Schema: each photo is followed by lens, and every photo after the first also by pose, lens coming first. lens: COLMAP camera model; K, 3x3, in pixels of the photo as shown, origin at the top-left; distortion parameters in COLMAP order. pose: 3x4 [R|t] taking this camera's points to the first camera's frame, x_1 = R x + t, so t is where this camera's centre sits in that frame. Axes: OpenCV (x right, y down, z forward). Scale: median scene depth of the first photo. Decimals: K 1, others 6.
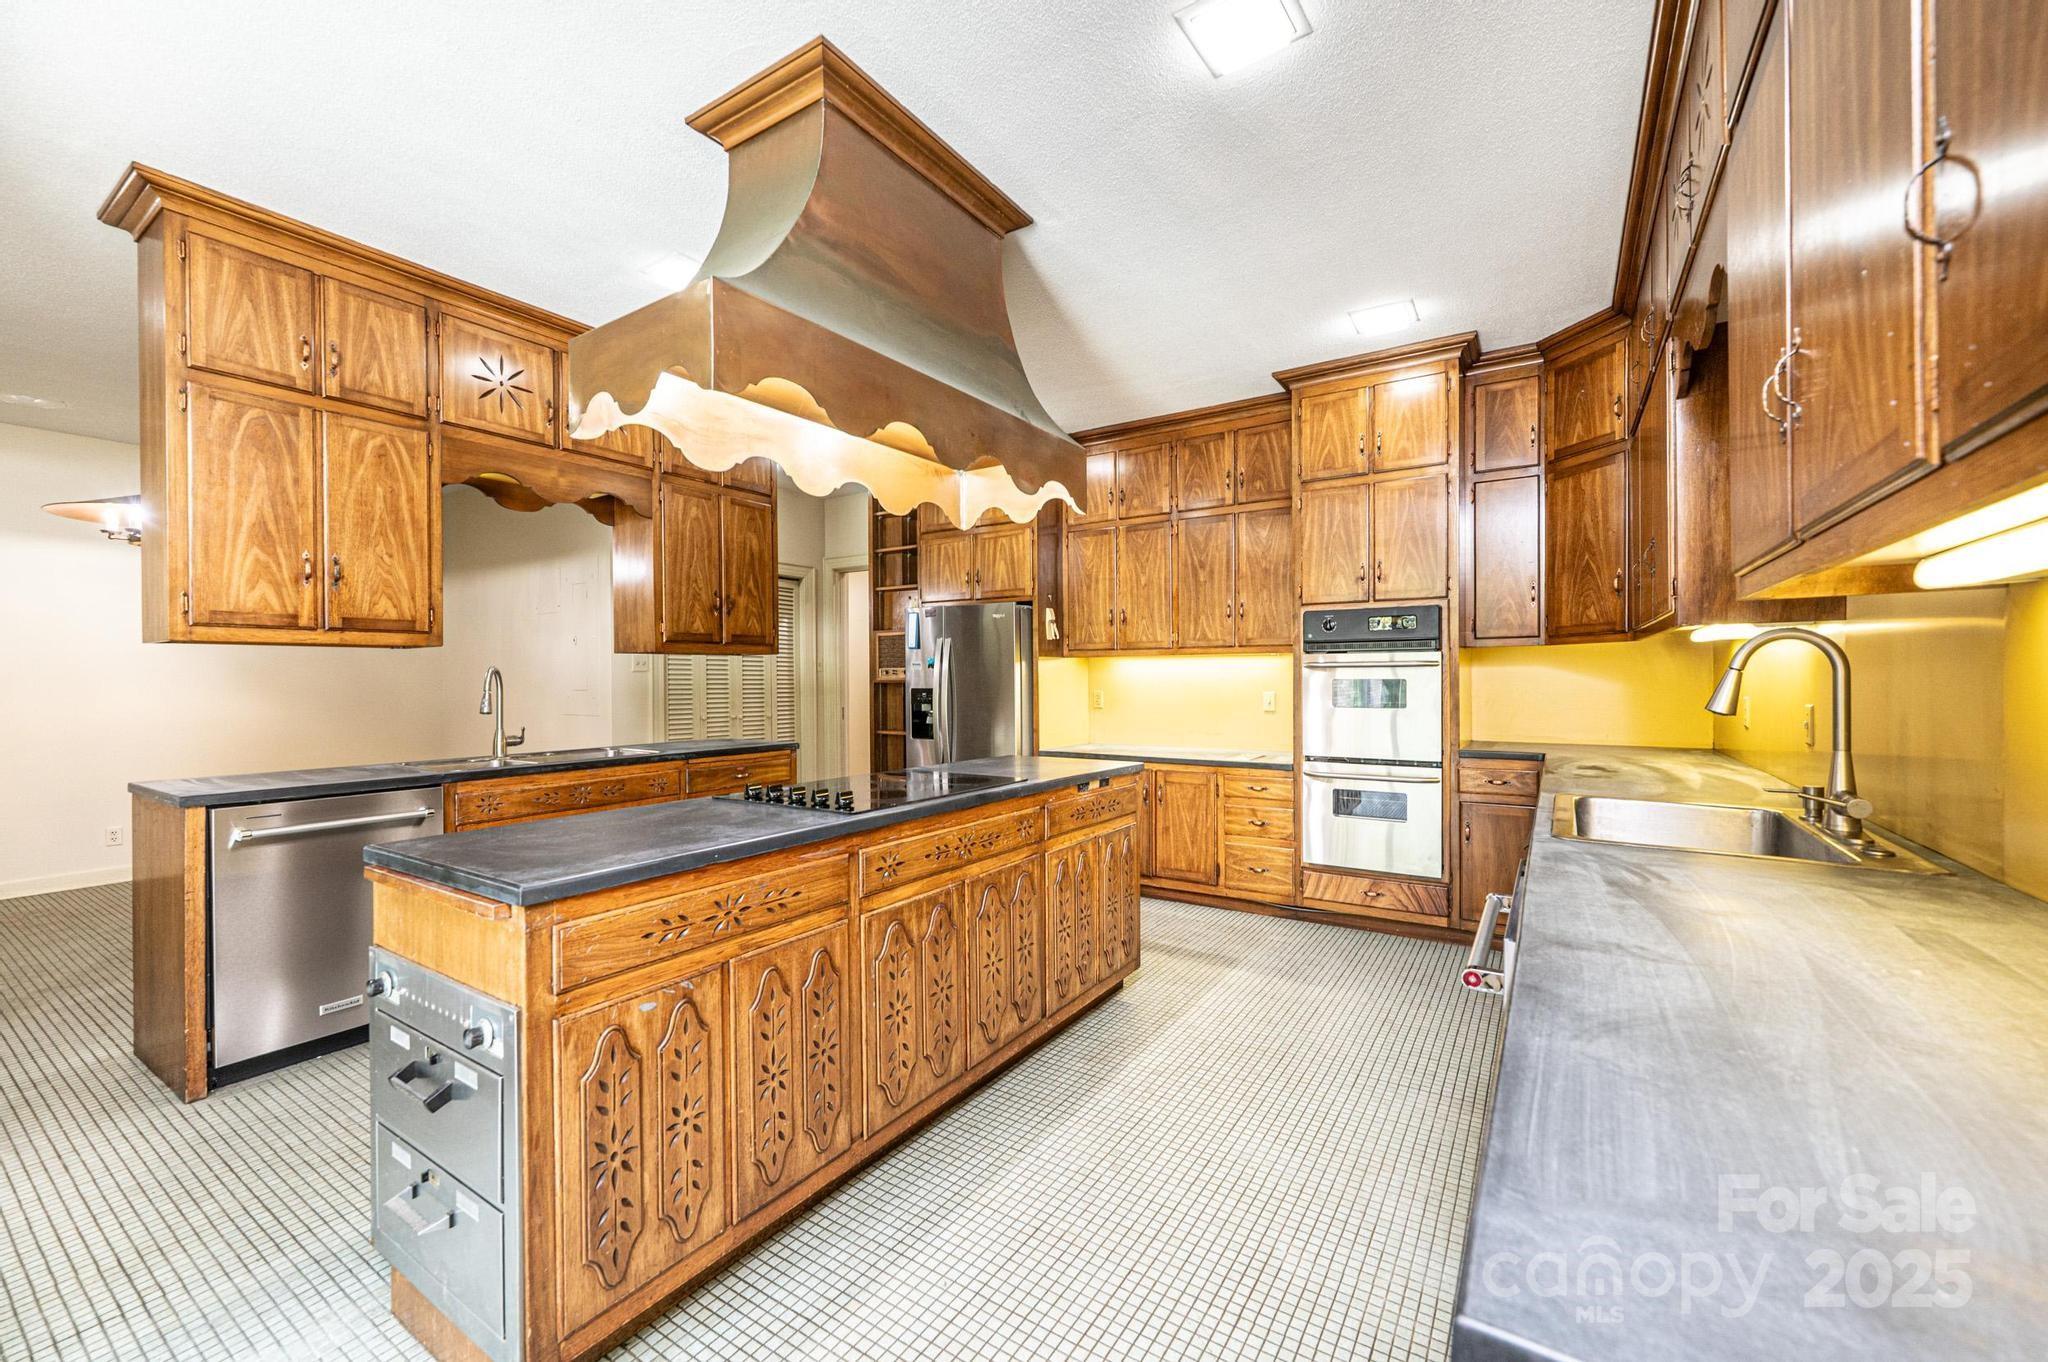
lens RADIAL K [[816.5, 0, 1021.9], [0, 816.5, 679.9], [0, 0, 1]] dist [-0.003128, -0.000471]
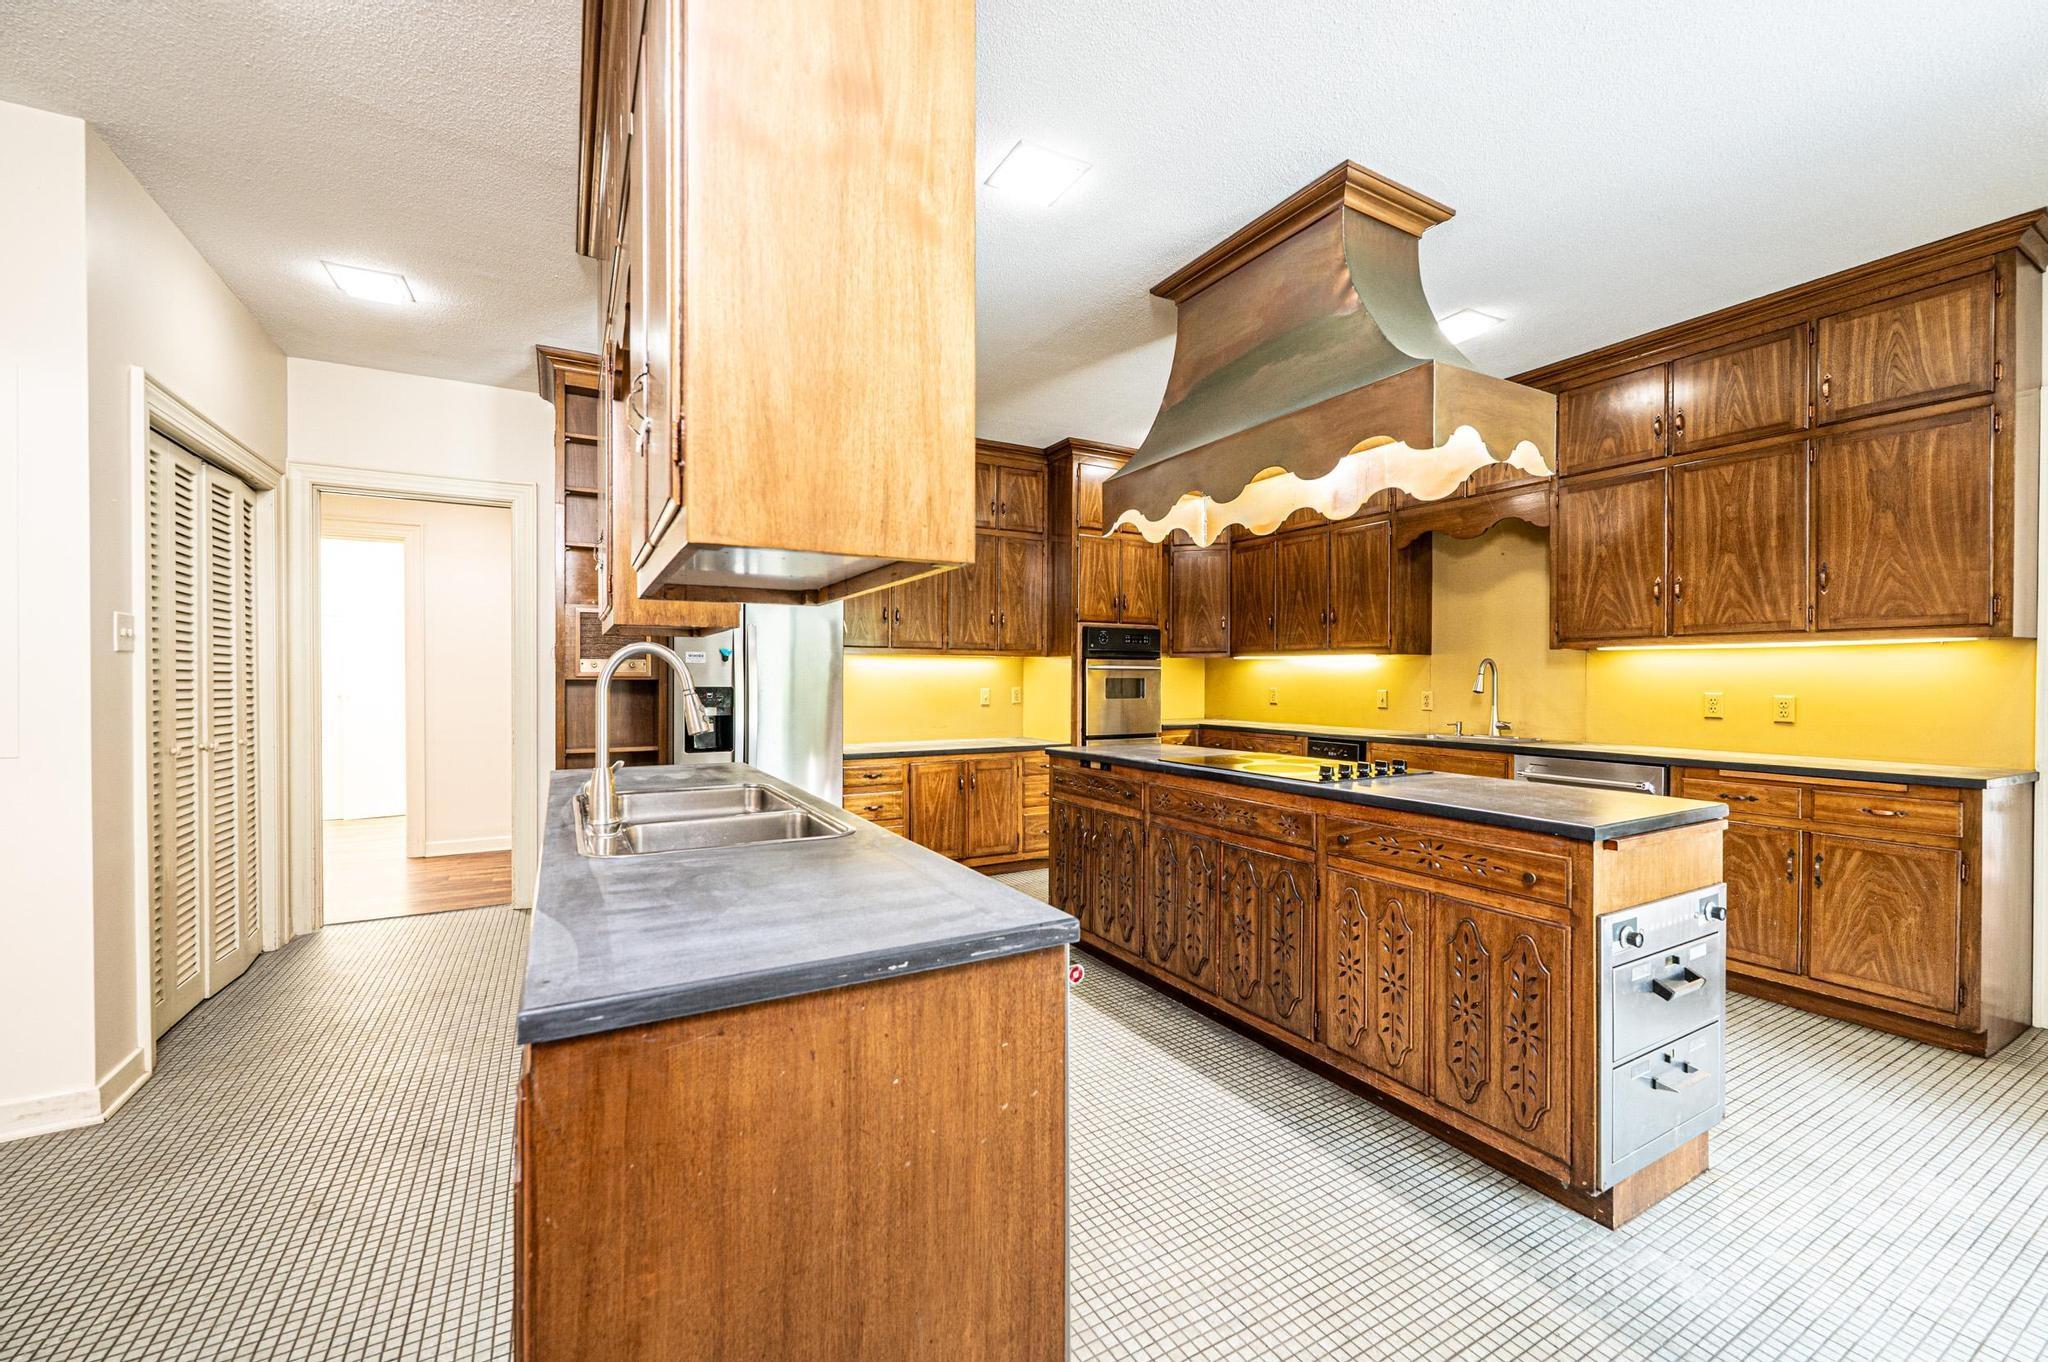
lens RADIAL K [[816.5, 0, 1022.6], [0, 816.5, 681.1], [0, 0, 1]] dist [-0.003128, -0.000471]
pose [[0.459545, 0.001222, 0.888153, -0.776806], [-0.001486, 0.999999, -0.000607, 0.004833], [-0.888153, -0.001041, 0.459547, 0.434416]]
